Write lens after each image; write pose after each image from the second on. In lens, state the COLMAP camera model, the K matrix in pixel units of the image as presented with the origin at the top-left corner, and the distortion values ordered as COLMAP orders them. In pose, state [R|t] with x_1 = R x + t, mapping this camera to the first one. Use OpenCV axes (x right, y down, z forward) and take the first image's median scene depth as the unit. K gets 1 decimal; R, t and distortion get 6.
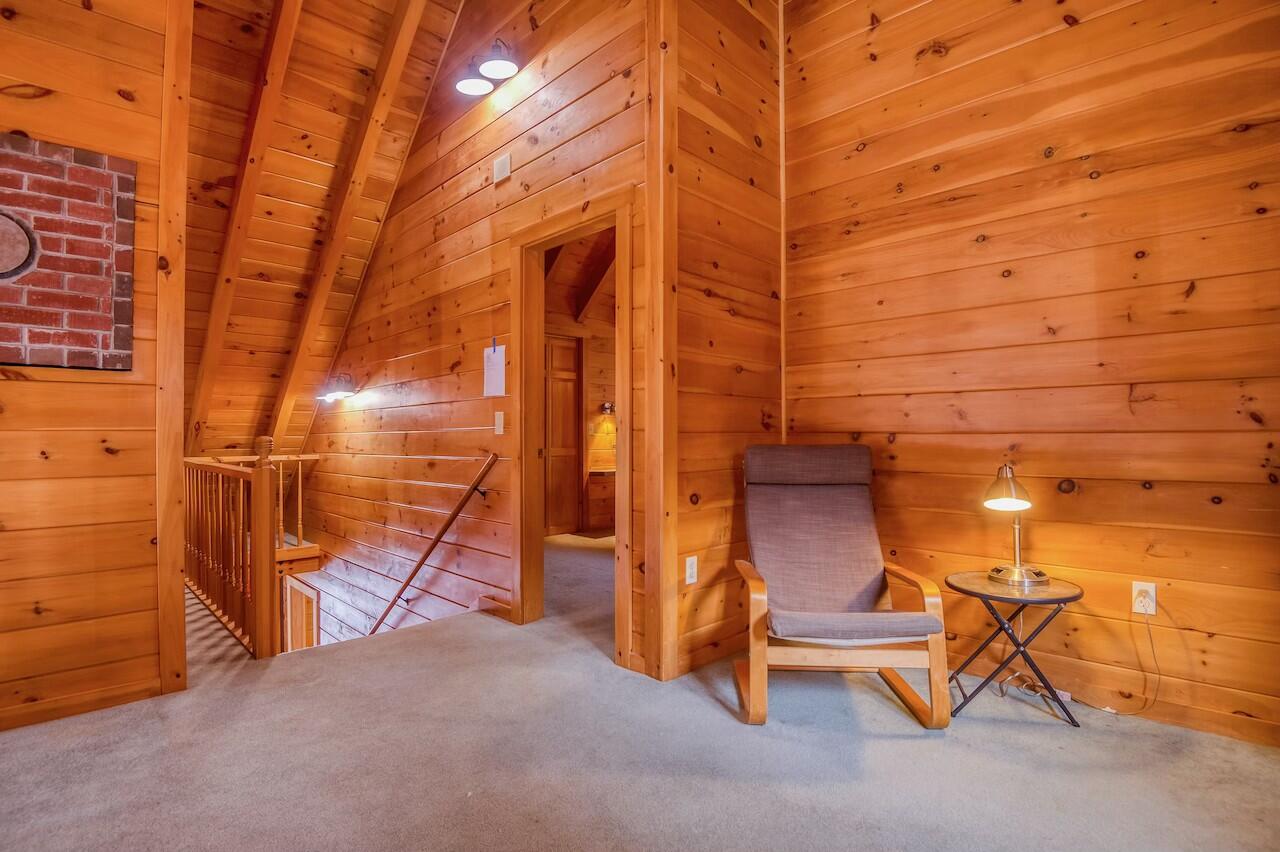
lens RADIAL K [[604.7, 0, 634.8], [0, 604.7, 433.8], [0, 0, 1]] dist [-0.043495, -0.001005]
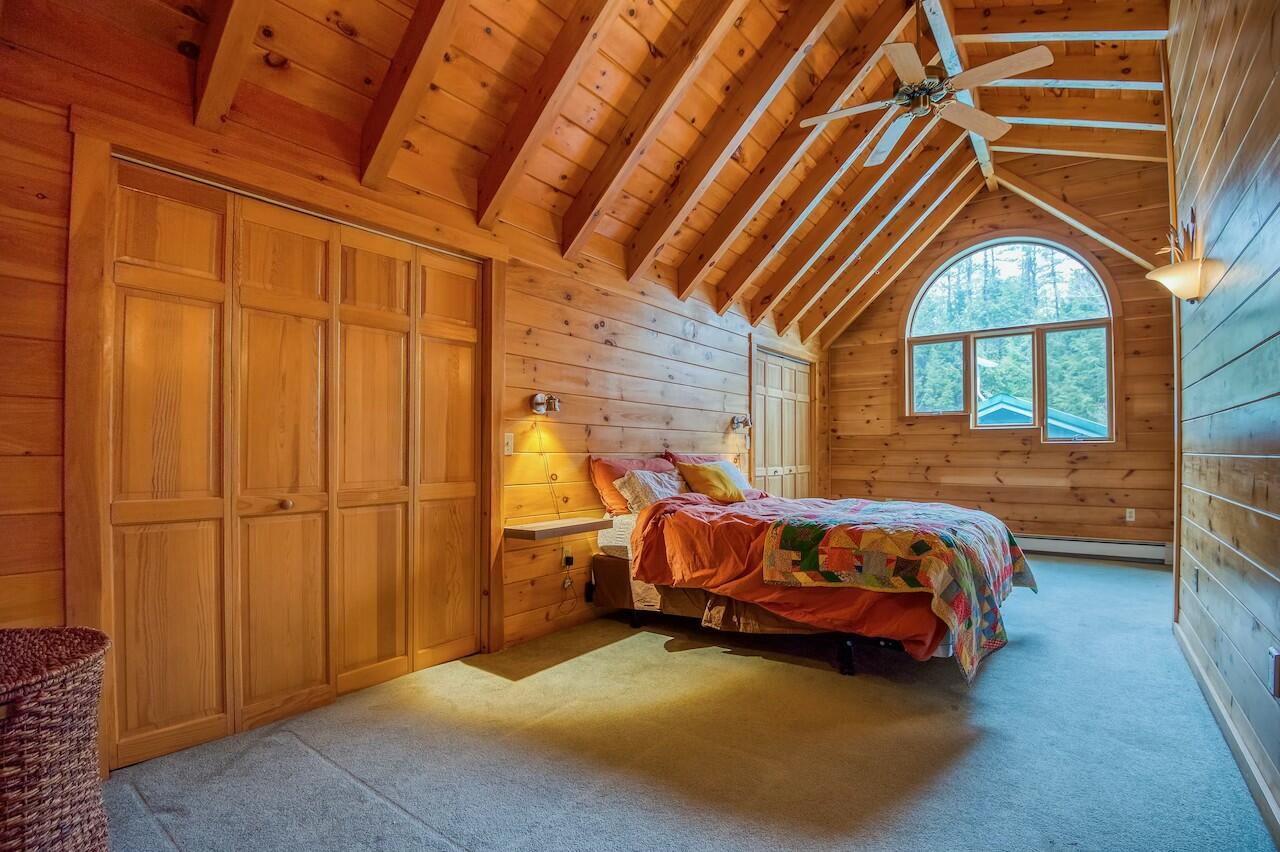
lens RADIAL K [[598.2, 0, 638.9], [0, 598.2, 438.9], [0, 0, 1]] dist [-0.023855, -0.010629]
pose [[0.990007, 0.004780, 0.140938, -0.076387], [-0.001884, 0.999784, -0.020677, -0.003618], [-0.141006, 0.020205, 0.989803, 1.095062]]
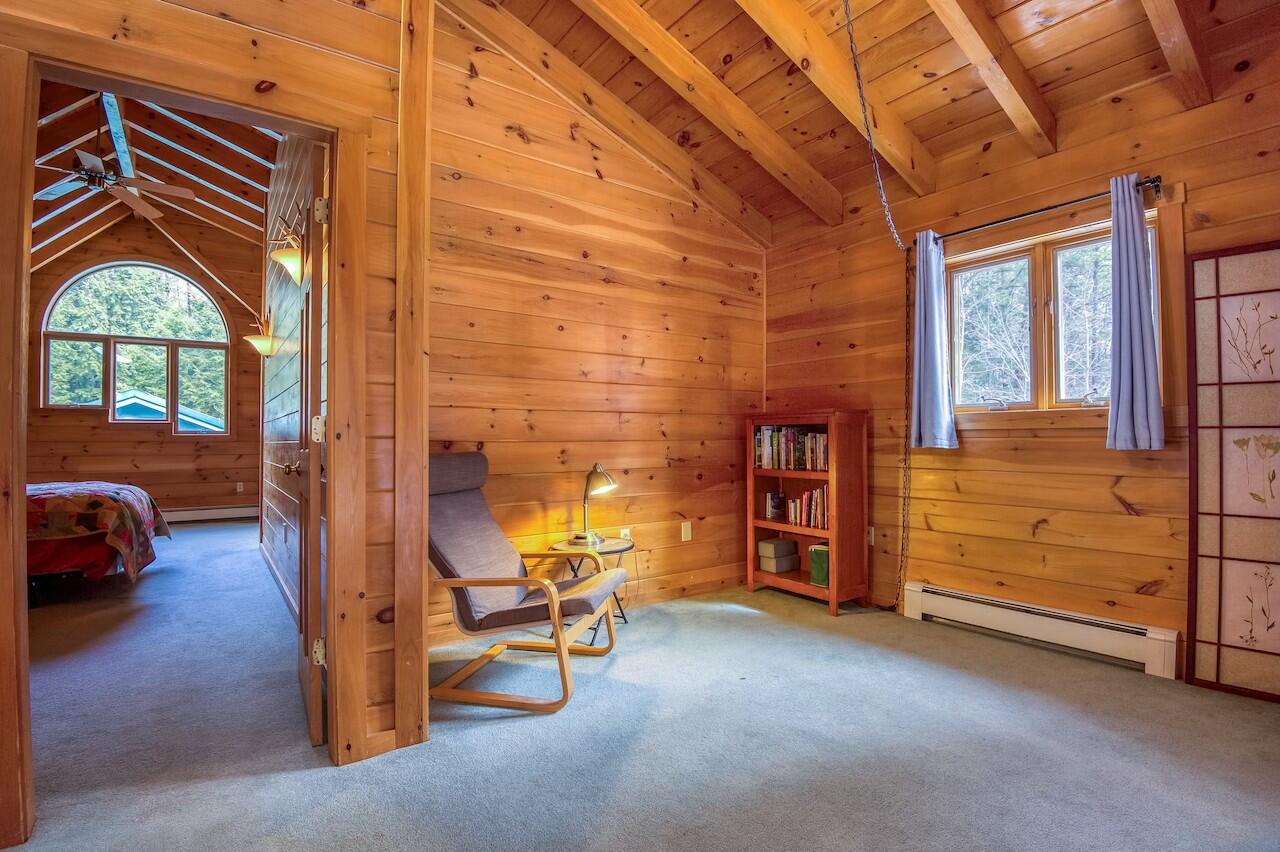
lens RADIAL K [[598.2, 0, 638.9], [0, 598.2, 438.9], [0, 0, 1]] dist [-0.023855, -0.010629]
pose [[0.154699, 0.005068, 0.987949, -0.631608], [0.002018, 0.999983, -0.005446, -0.000056], [-0.987960, 0.002837, 0.154686, 0.511023]]
